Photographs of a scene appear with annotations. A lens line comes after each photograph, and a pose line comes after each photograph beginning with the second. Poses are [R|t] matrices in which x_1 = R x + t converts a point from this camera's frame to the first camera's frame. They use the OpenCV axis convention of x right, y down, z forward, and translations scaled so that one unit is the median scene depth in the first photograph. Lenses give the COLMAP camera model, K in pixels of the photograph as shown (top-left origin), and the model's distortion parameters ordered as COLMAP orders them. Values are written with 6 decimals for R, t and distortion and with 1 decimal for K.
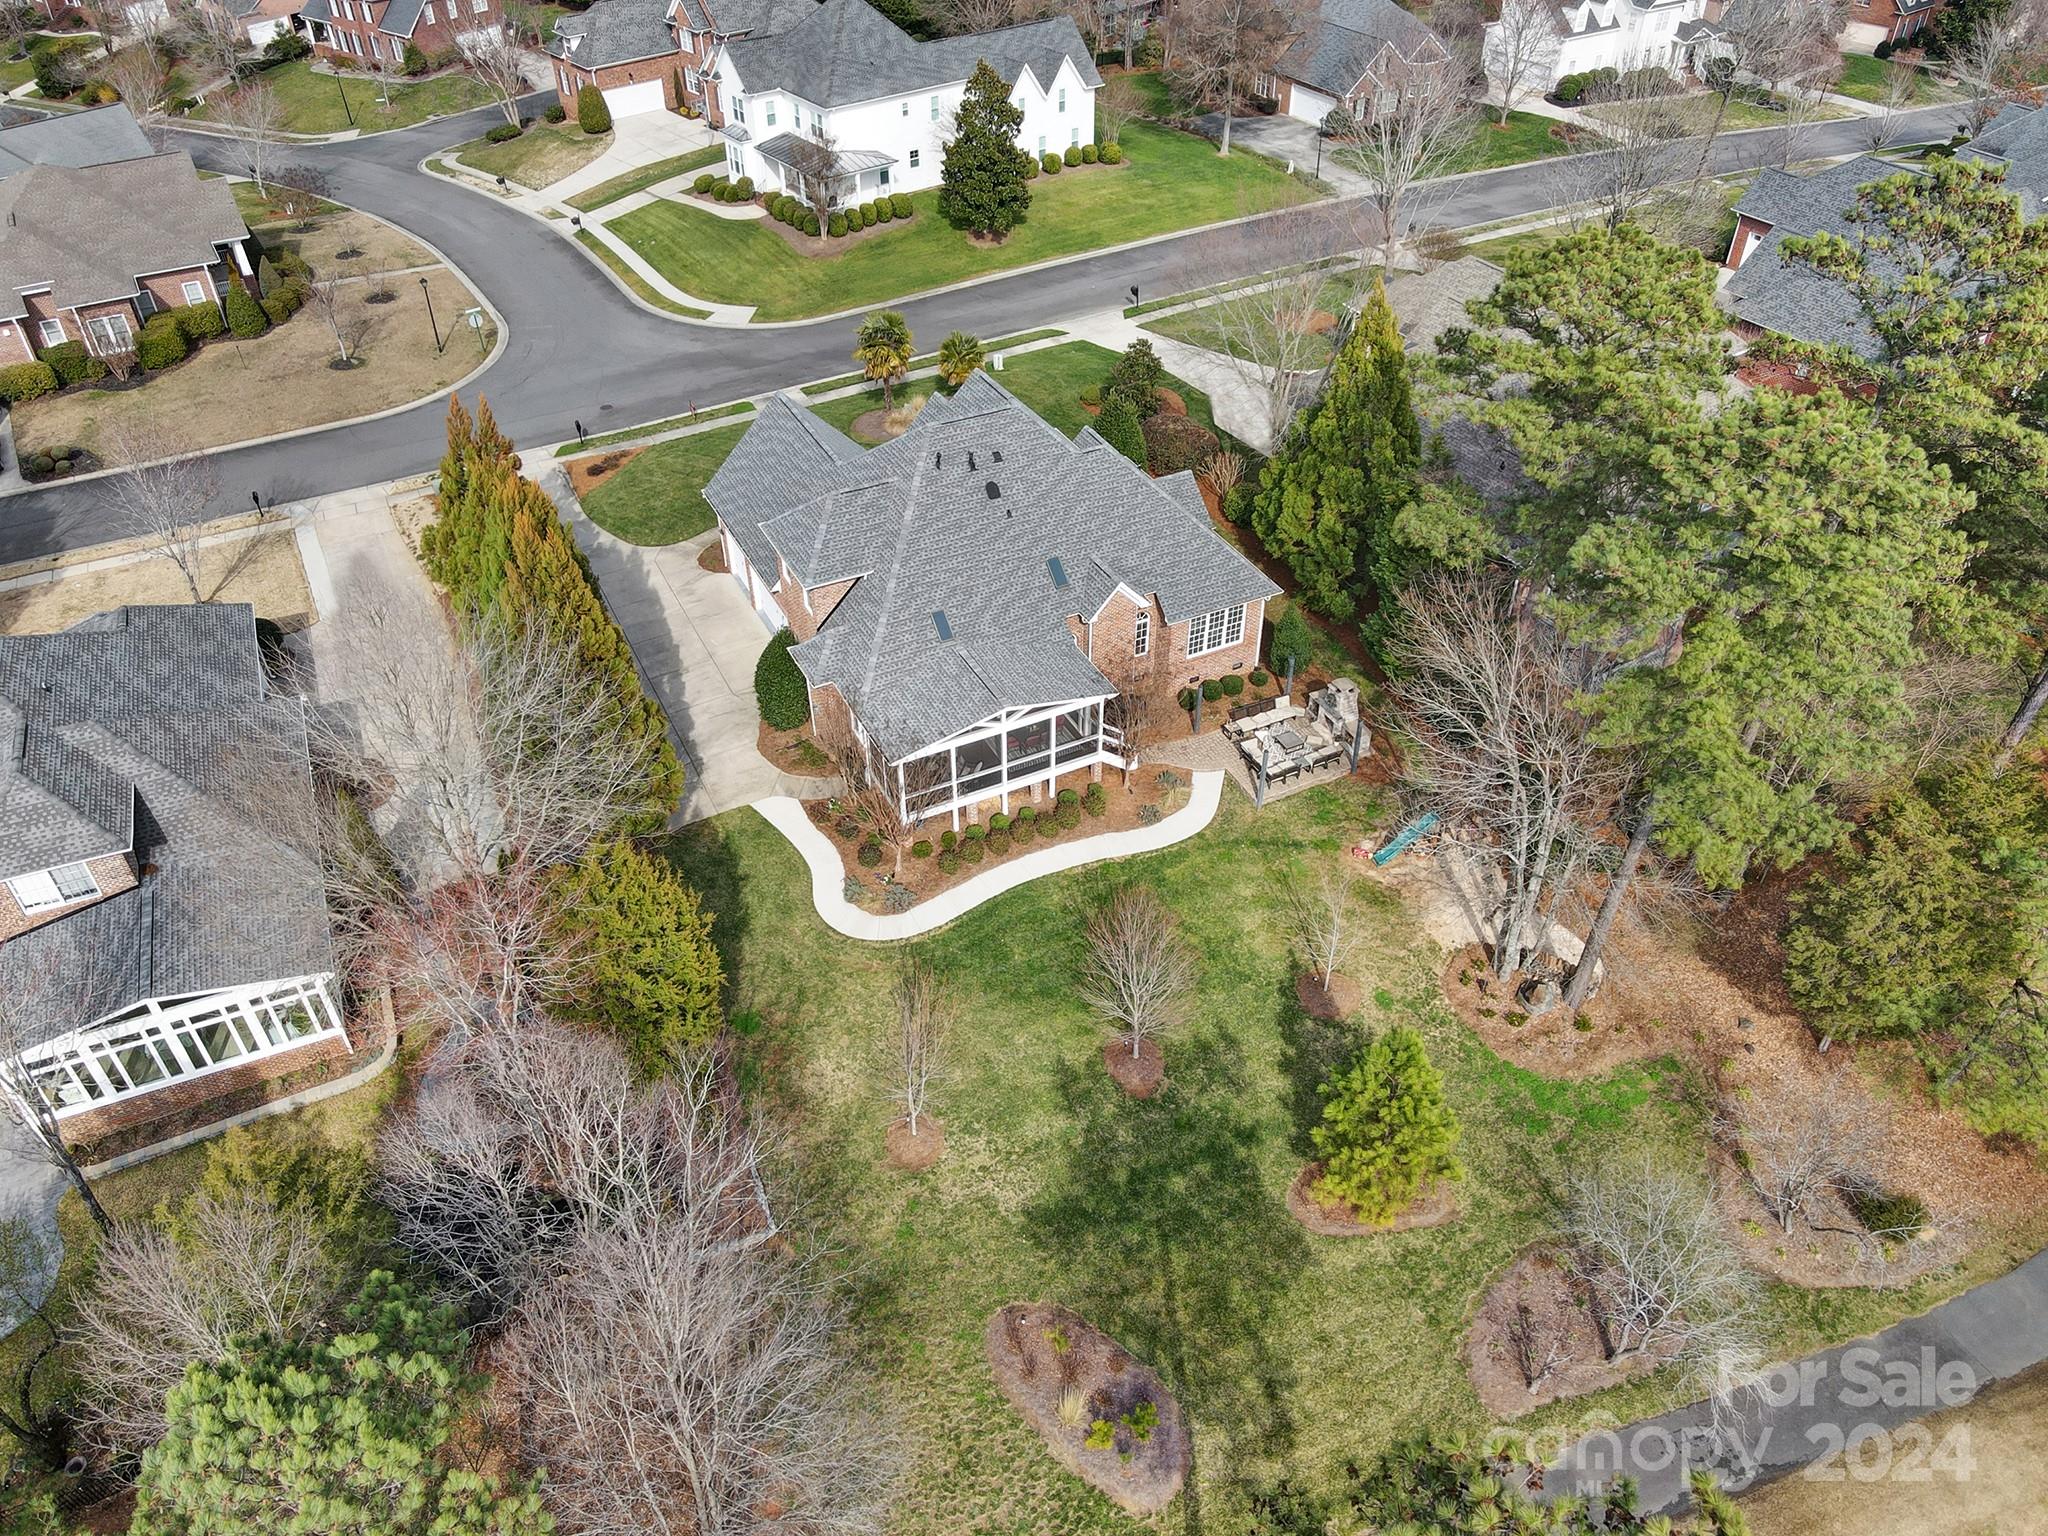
lens RADIAL K [[1465.9, 0, 1024.0], [0, 1465.9, 768.0], [0, 0, 1]] dist [0.024581, 0.003453]
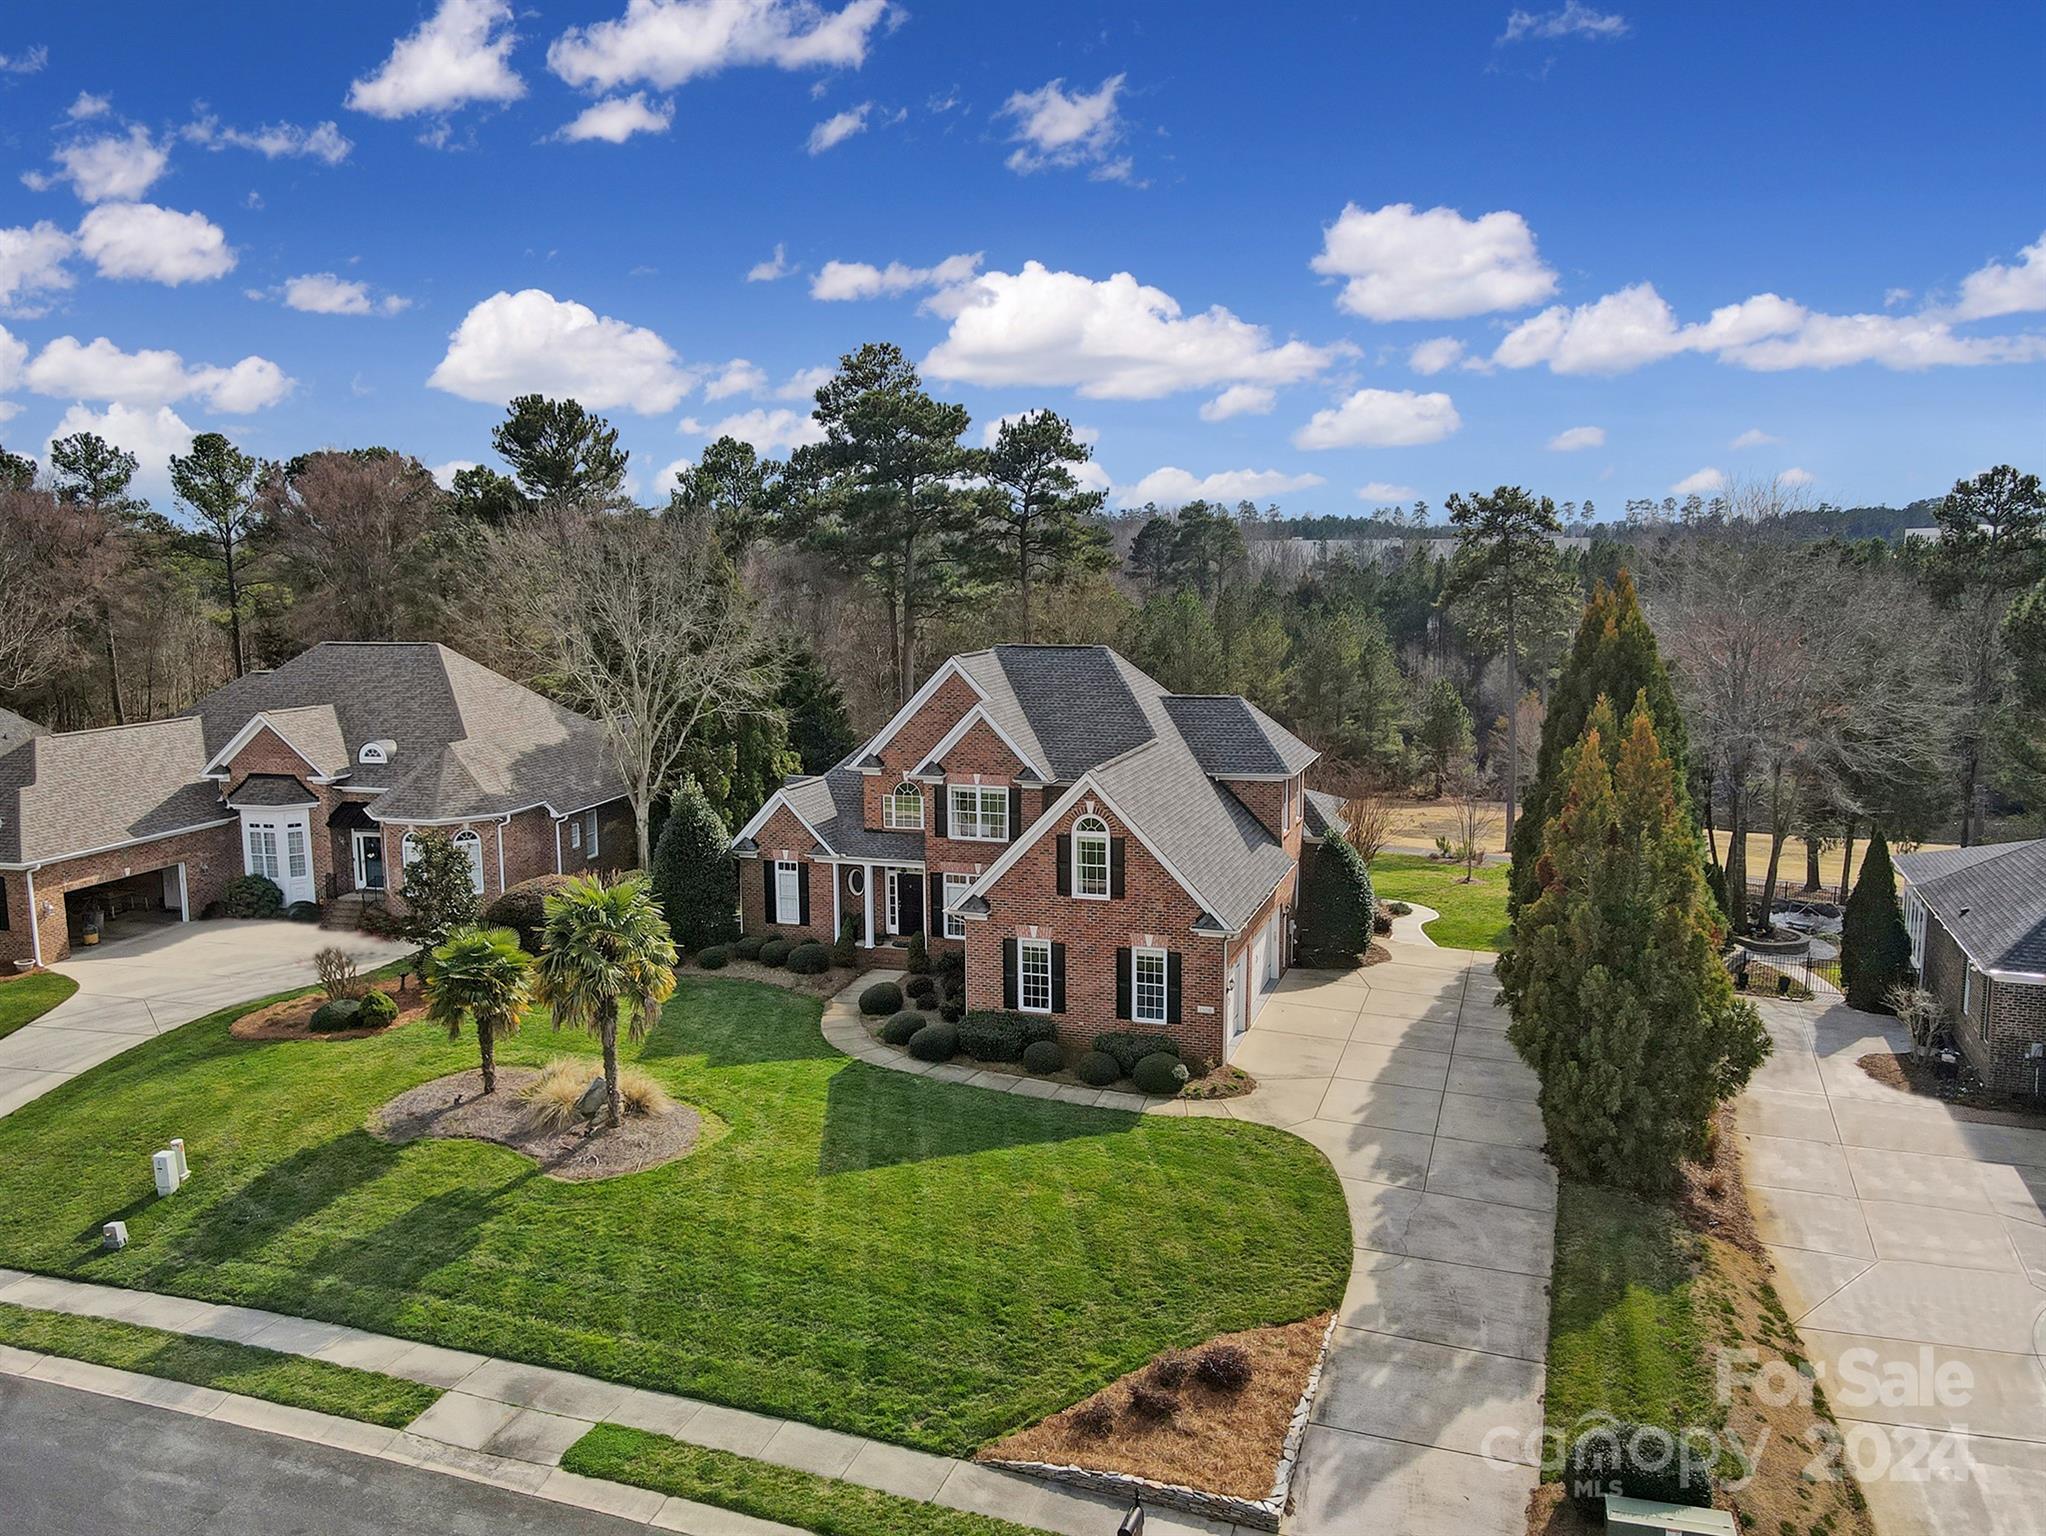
lens RADIAL K [[1464.5, 0, 1023.0], [0, 1464.5, 768.0], [0, 0, 1]] dist [0.024581, 0.003453]
pose [[-0.701608, -0.092679, 0.706511, -0.699745], [0.474627, 0.678759, 0.560371, -0.730512], [-0.531485, 0.728490, -0.432235, 1.553996]]
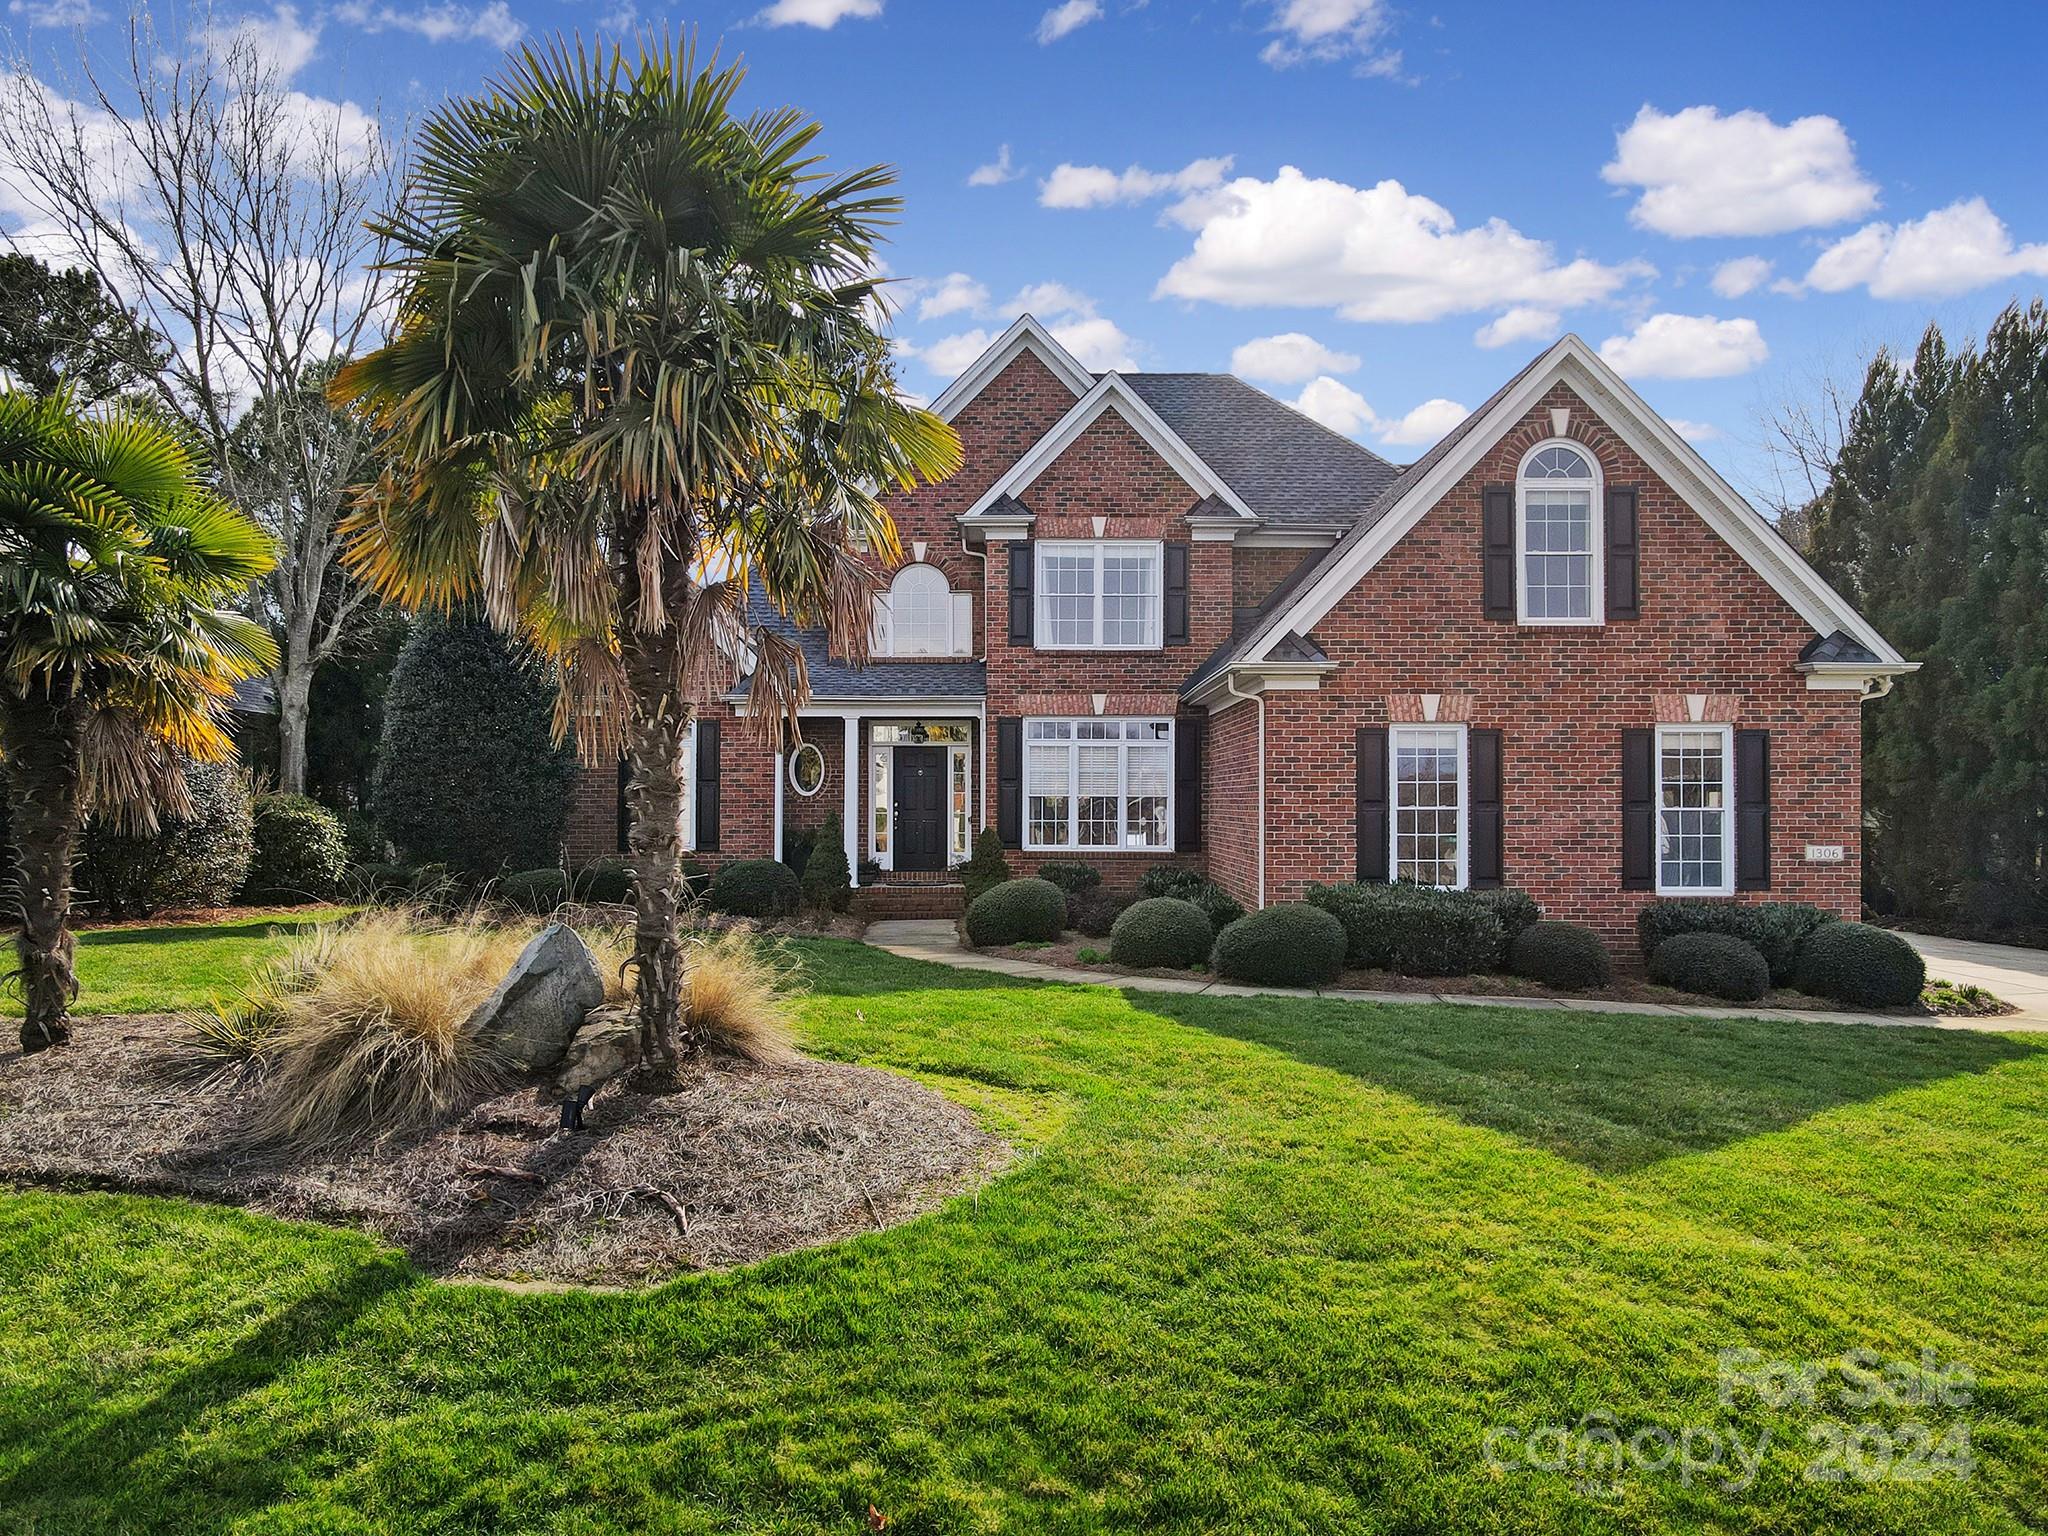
lens RADIAL K [[1465.9, 0, 1024.0], [0, 1465.9, 768.0], [0, 0, 1]] dist [0.024581, 0.003453]
pose [[-0.892007, 0.002772, 0.452013, -0.225600], [0.294137, 0.762868, 0.575774, -0.446476], [-0.343231, 0.646548, -0.681299, 1.558742]]
